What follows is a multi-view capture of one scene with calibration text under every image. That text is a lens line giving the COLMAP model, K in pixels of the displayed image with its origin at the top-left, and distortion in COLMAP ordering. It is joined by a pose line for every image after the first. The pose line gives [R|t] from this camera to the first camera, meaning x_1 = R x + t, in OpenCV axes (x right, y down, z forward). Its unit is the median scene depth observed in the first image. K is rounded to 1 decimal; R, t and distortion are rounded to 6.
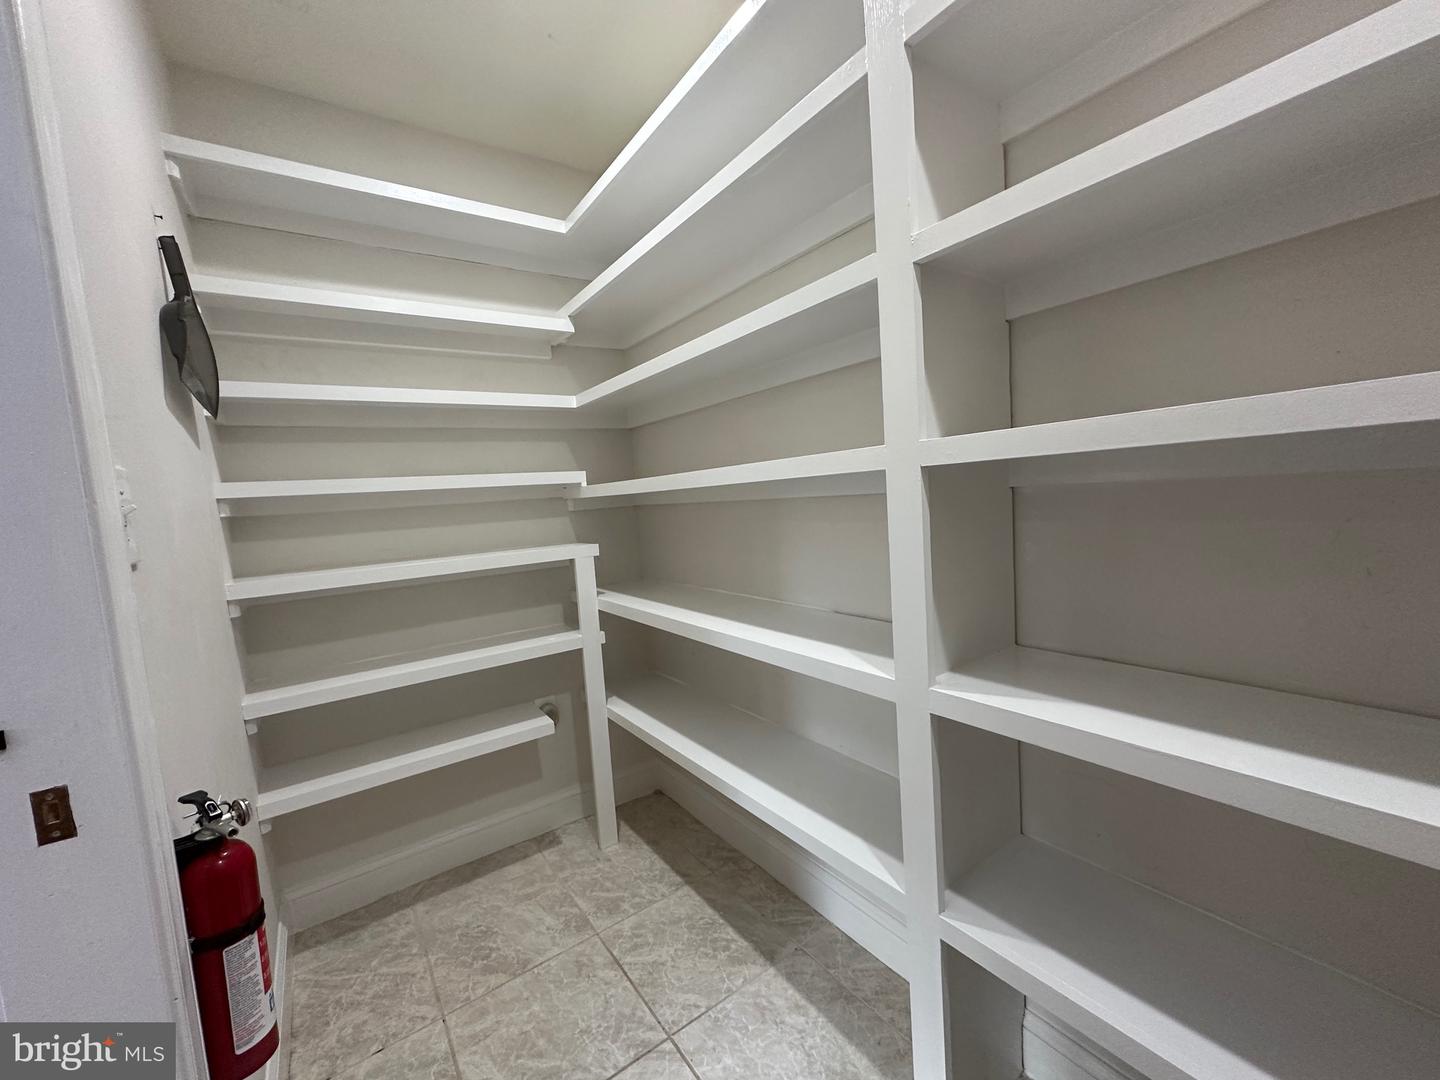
lens RADIAL K [[576.7, 0, 720.0], [0, 576.7, 540.0], [0, 0, 1]] dist [-0.002940, -0.000270]
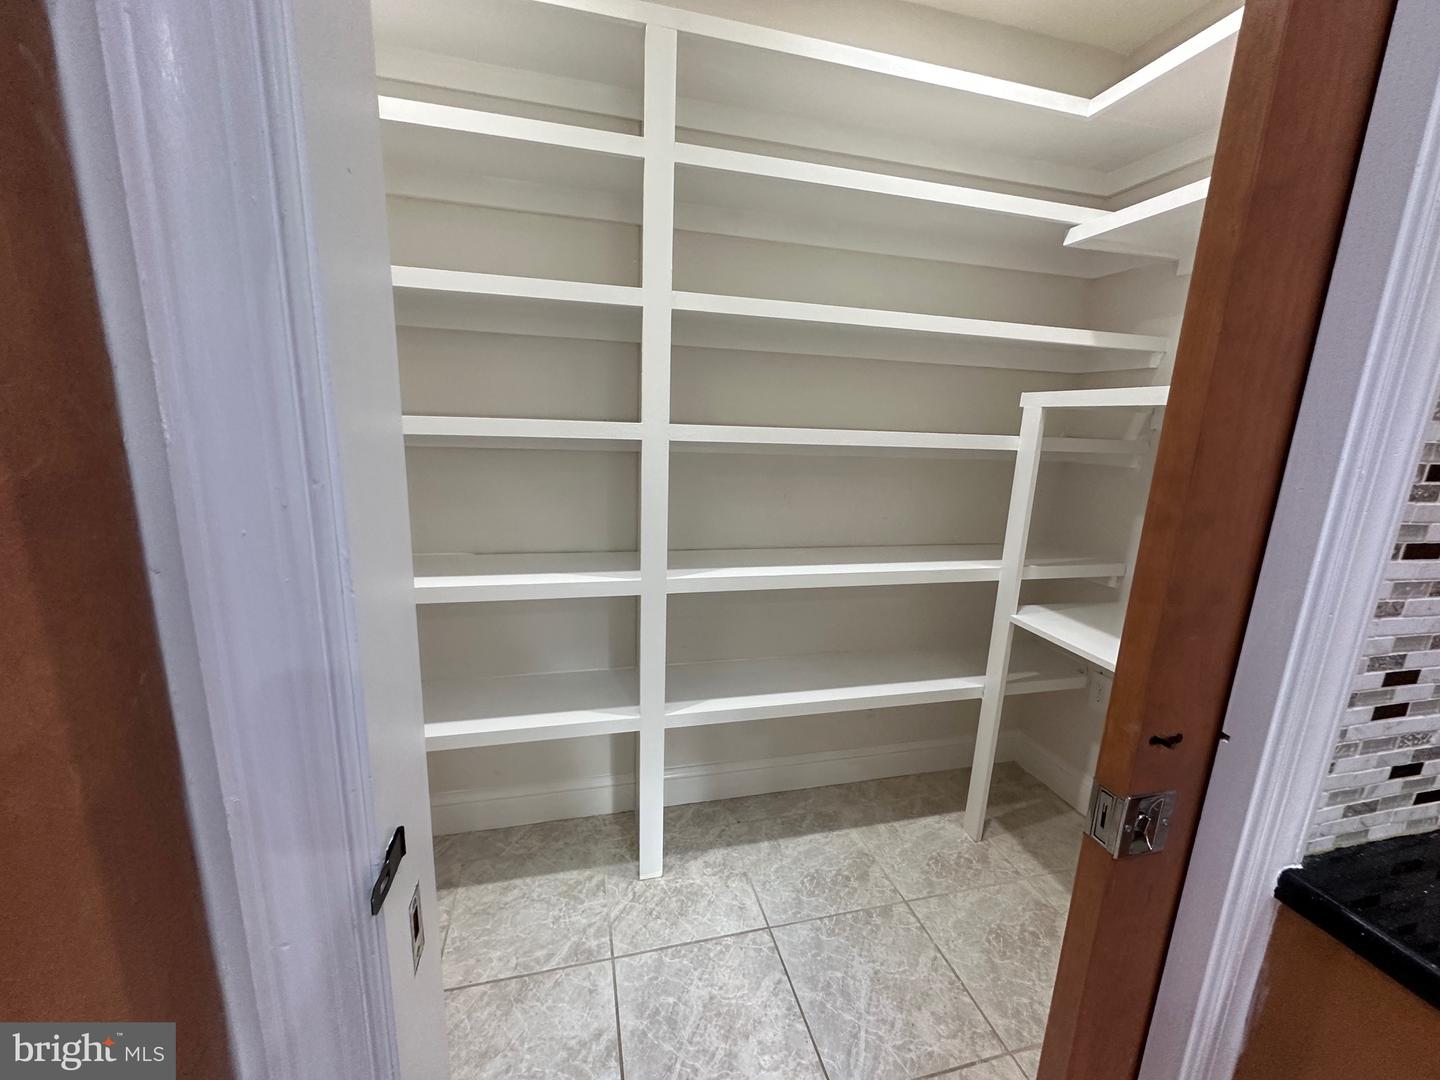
lens RADIAL K [[576.7, 0, 720.0], [0, 576.7, 540.0], [0, 0, 1]] dist [-0.002940, -0.000270]
pose [[0.355773, -0.112673, 0.927755, -0.770440], [0.016579, 0.993311, 0.114276, -0.023447], [-0.934425, -0.025275, 0.355261, 0.205430]]
